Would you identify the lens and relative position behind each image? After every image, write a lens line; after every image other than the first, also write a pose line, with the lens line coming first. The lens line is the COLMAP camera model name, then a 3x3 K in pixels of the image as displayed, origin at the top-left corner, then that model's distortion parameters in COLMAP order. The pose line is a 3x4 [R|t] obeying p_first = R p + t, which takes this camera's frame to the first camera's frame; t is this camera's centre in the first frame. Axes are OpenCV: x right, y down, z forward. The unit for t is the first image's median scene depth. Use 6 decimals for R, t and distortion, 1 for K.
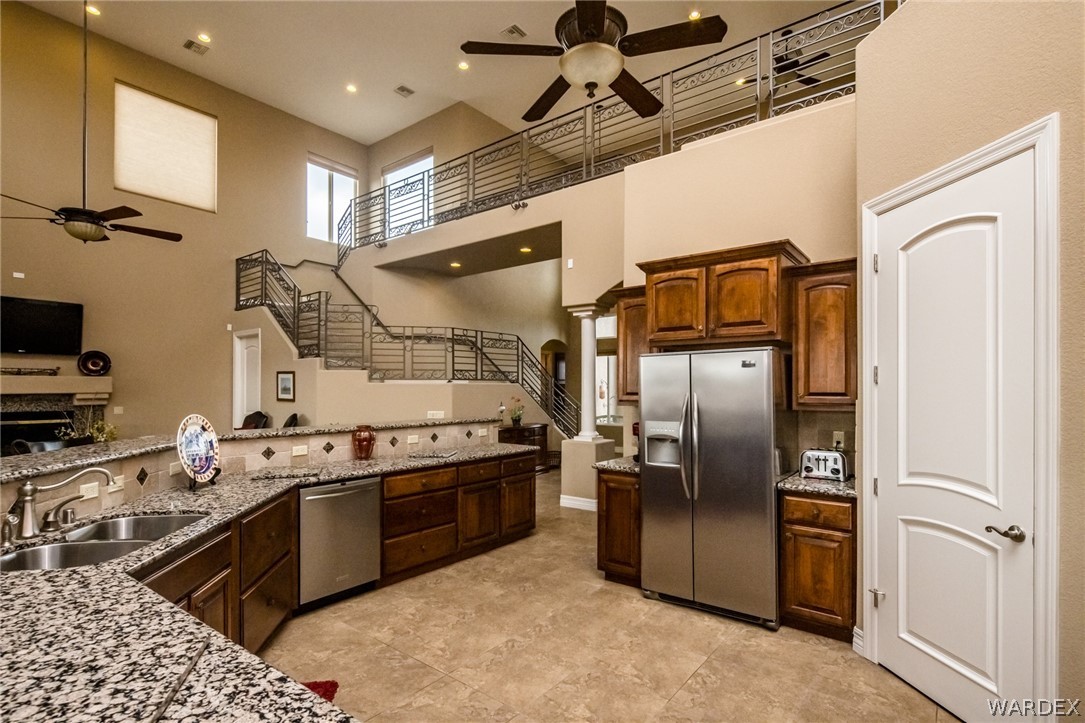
lens RADIAL K [[522.4, 0, 540.1], [0, 522.4, 388.8], [0, 0, 1]] dist [0.005592, -0.002386]
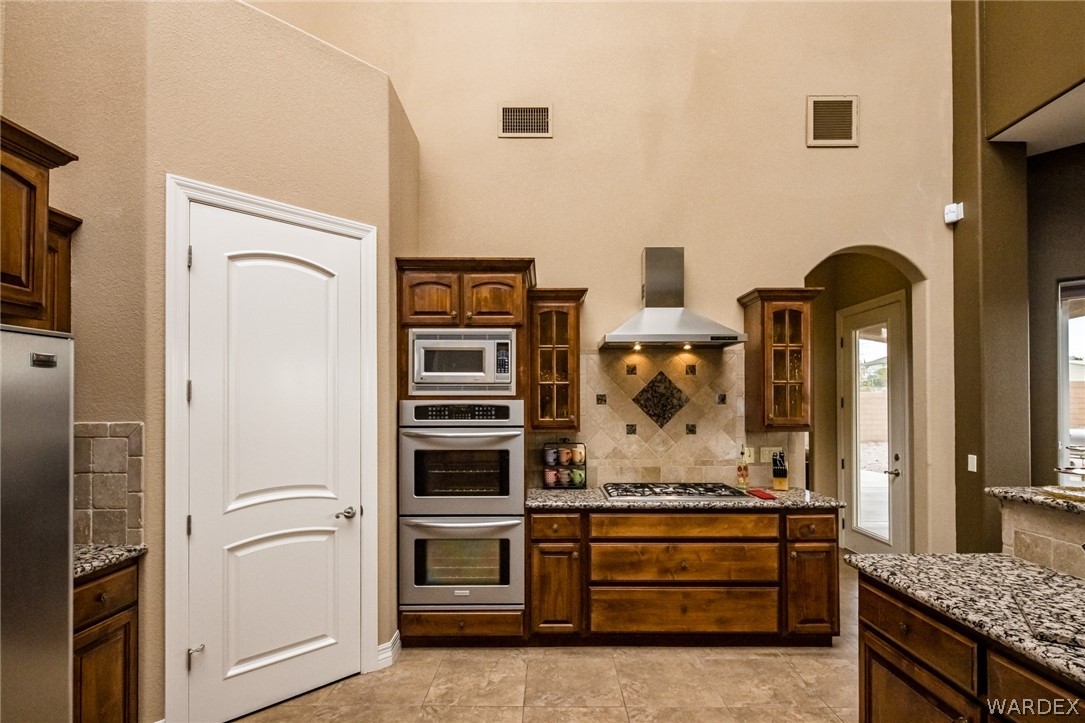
lens RADIAL K [[522.4, 0, 555.8], [0, 522.4, 402.7], [0, 0, 1]] dist [0.005592, -0.002386]
pose [[-0.624533, 0.004265, 0.780987, -0.133436], [0.001943, 0.999990, -0.003906, -0.001492], [-0.780996, -0.000922, -0.624536, 0.382956]]
